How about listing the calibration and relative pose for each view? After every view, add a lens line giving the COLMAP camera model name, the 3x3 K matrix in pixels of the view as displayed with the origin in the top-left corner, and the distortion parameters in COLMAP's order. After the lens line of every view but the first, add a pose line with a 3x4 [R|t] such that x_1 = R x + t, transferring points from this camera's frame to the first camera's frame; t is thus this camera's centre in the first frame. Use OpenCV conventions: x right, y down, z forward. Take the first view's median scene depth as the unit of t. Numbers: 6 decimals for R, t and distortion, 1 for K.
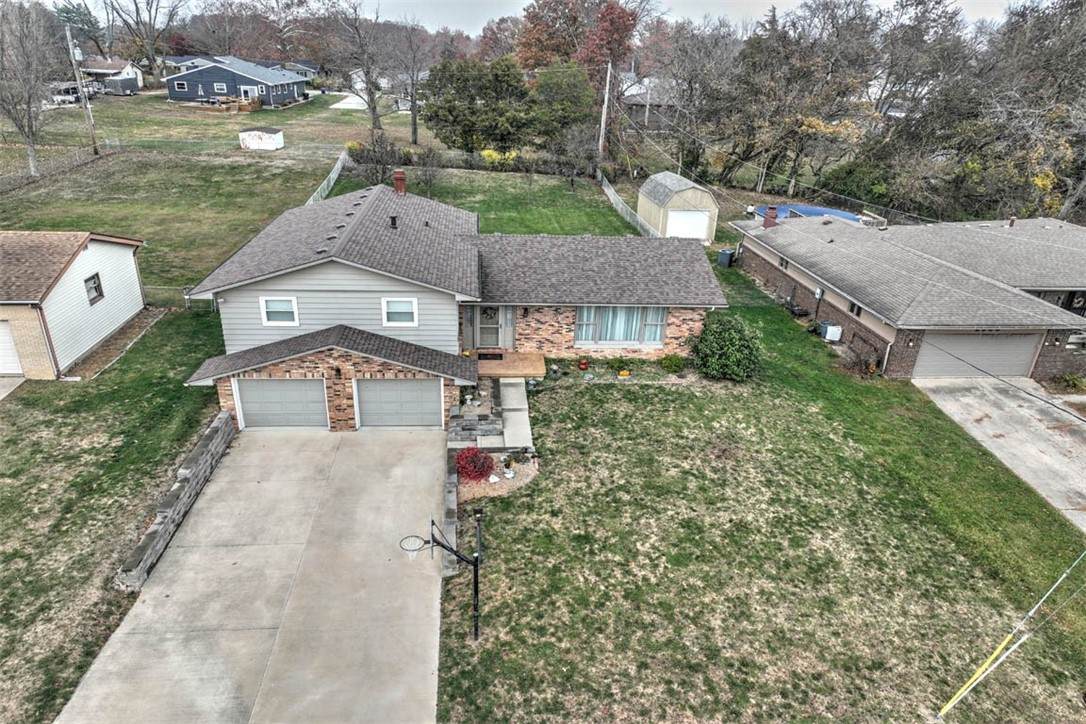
lens RADIAL K [[761.5, 0, 534.4], [0, 761.5, 422.9], [0, 0, 1]] dist [0.005630, 0.004553]
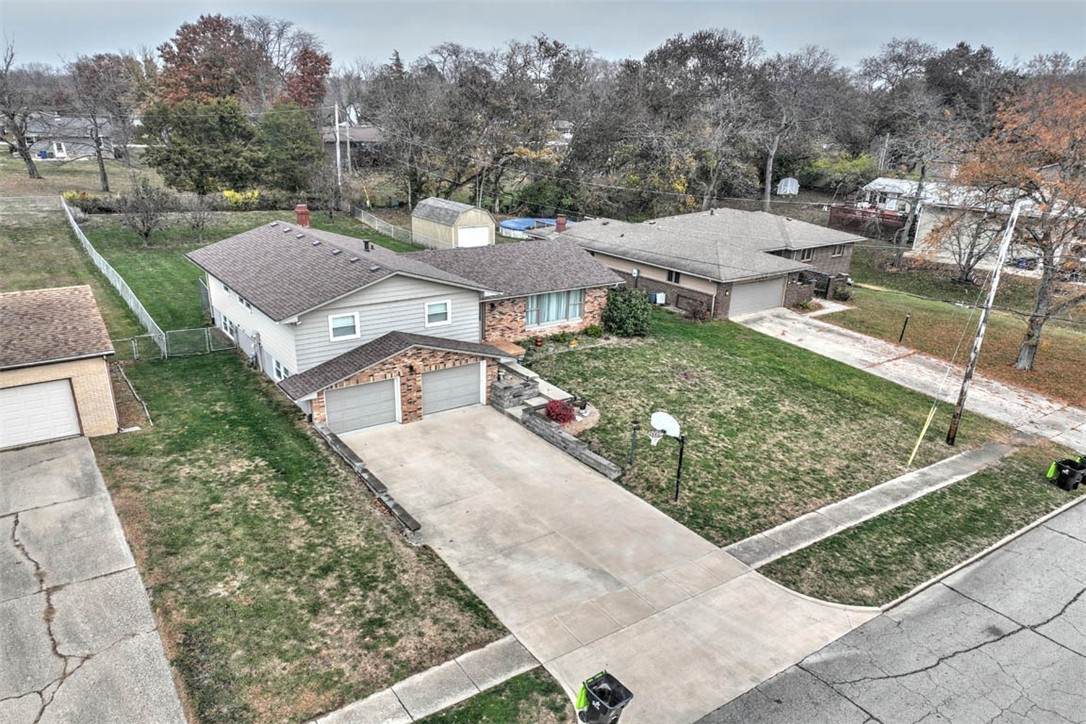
lens RADIAL K [[777.8, 0, 540.0], [0, 777.8, 419.9], [0, 0, 1]] dist [0.004417, 0.003169]
pose [[0.856517, -0.204685, 0.473795, -0.599622], [0.228275, 0.973564, 0.007921, 0.040257], [-0.462891, 0.101371, 0.880600, -0.119555]]
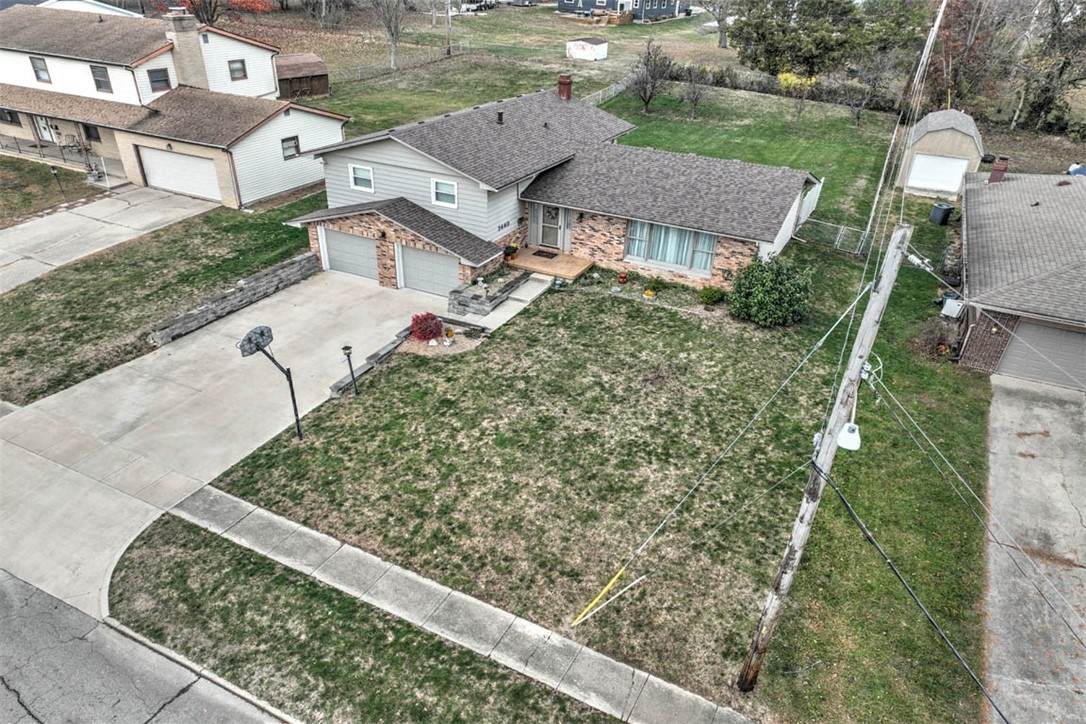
lens RADIAL K [[761.5, 0, 534.4], [0, 761.5, 422.9], [0, 0, 1]] dist [0.005630, 0.004553]
pose [[0.850515, 0.274417, -0.448686, 0.502255], [-0.236390, 0.961523, 0.139975, -0.005629], [0.469833, -0.012986, 0.882660, 0.046259]]
